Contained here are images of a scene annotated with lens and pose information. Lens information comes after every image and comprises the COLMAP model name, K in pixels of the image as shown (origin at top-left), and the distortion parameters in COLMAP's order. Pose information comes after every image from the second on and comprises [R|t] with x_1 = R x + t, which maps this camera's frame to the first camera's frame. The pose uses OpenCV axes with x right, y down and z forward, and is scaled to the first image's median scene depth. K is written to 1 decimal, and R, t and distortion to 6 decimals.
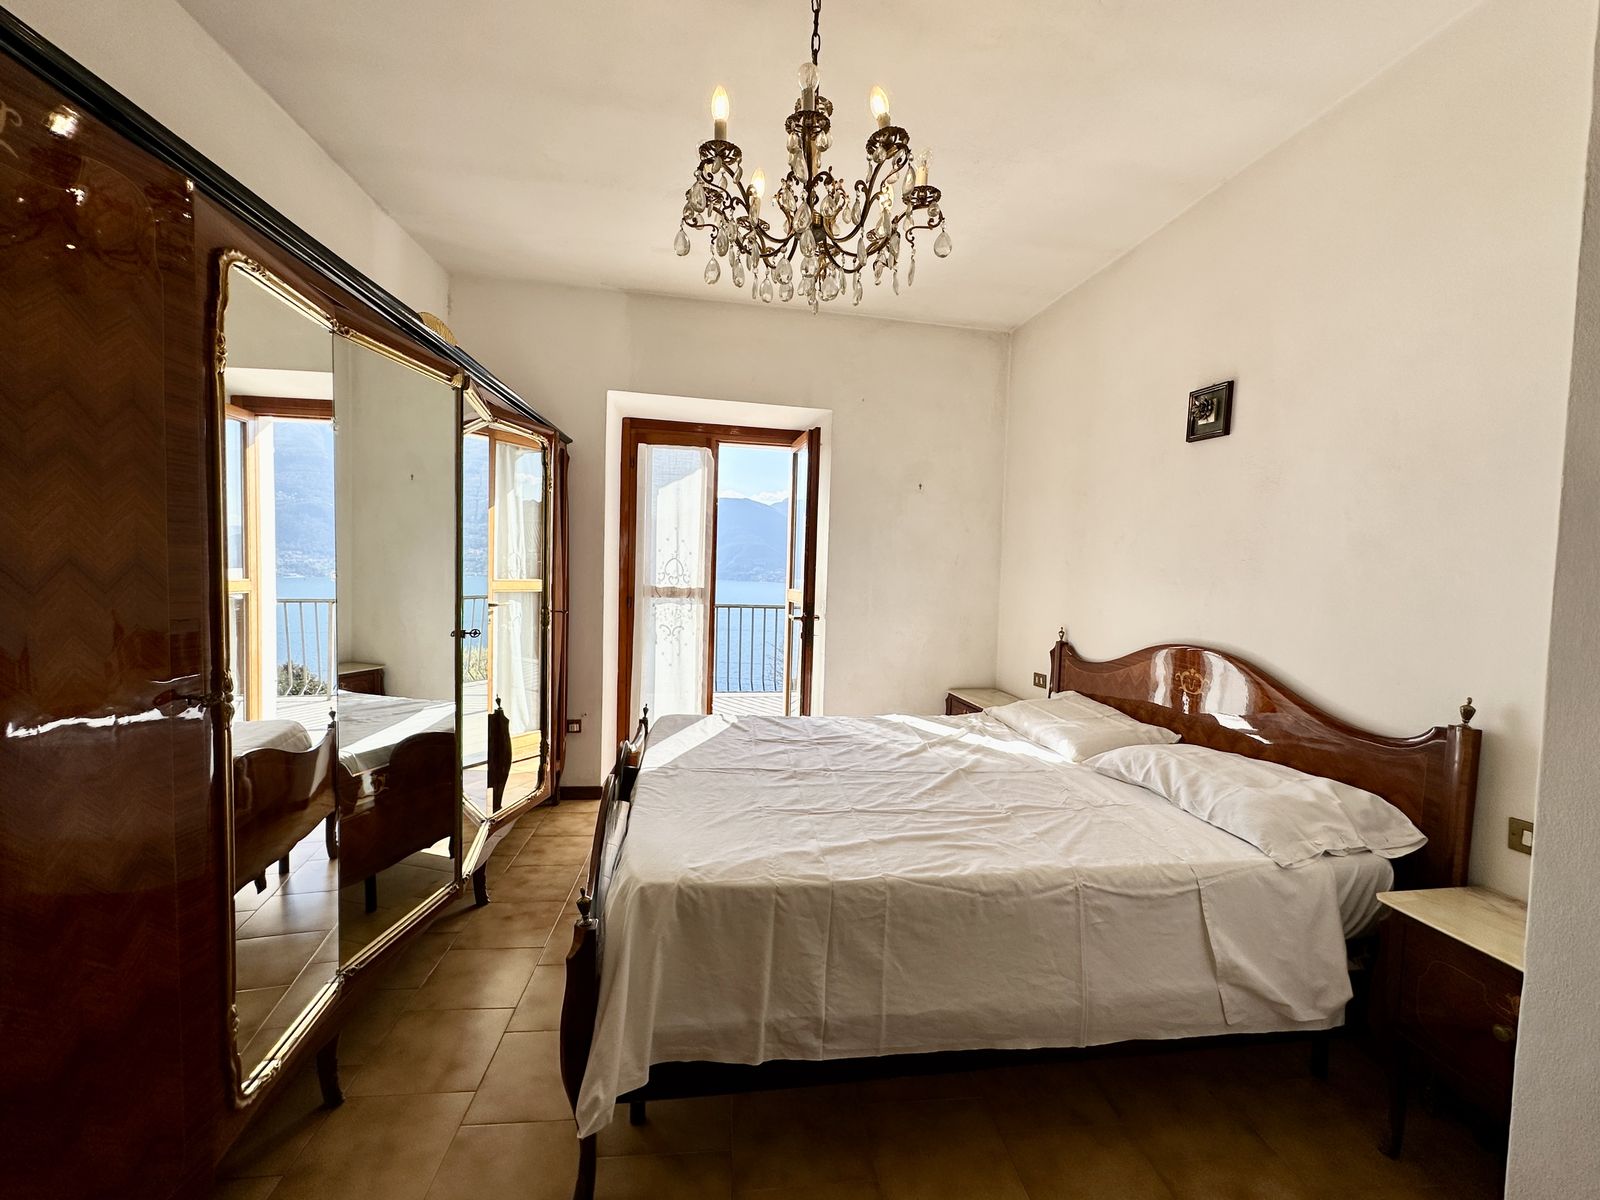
lens RADIAL K [[645.1, 0, 800.0], [0, 645.1, 600.0], [0, 0, 1]] dist [-0.000176, 0.000357]
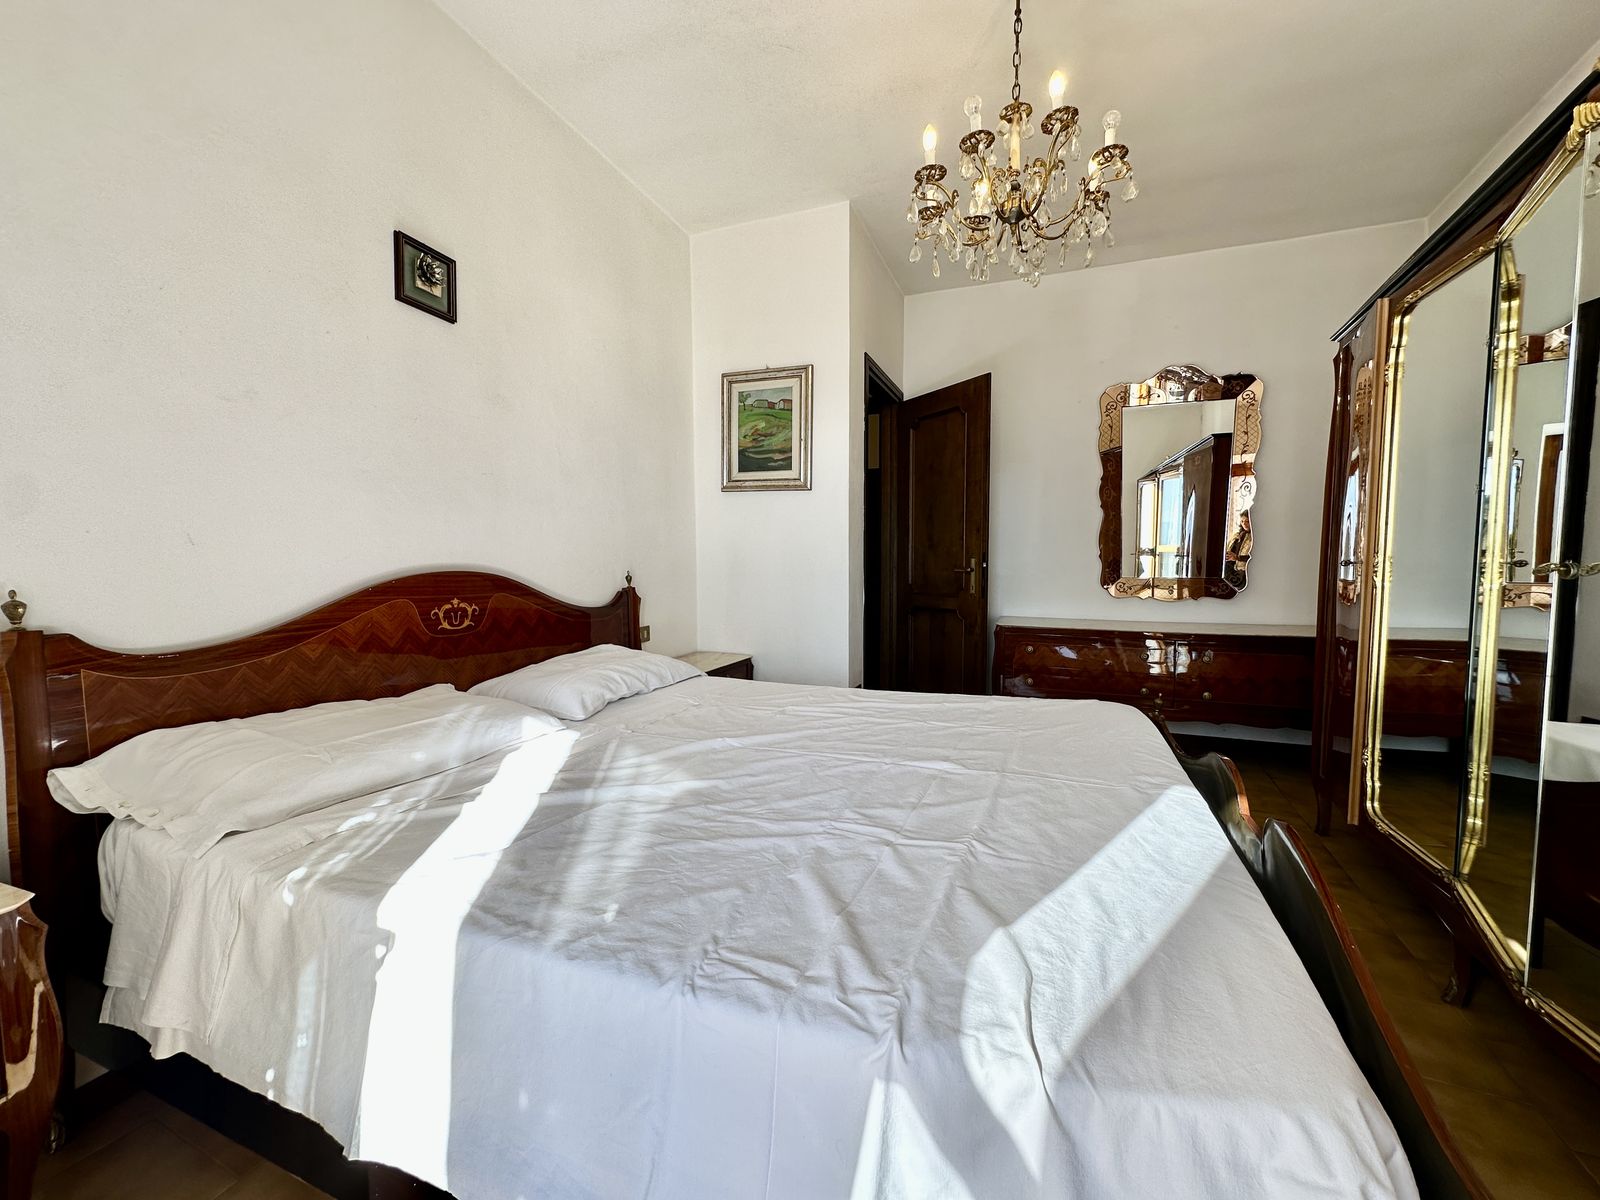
lens RADIAL K [[645.1, 0, 800.0], [0, 645.1, 600.0], [0, 0, 1]] dist [-0.000176, 0.000357]
pose [[-0.858747, -0.064561, 0.508316, -0.193171], [-0.001074, 0.992255, 0.124211, 0.004272], [-0.512399, 0.106120, -0.852166, 1.486448]]
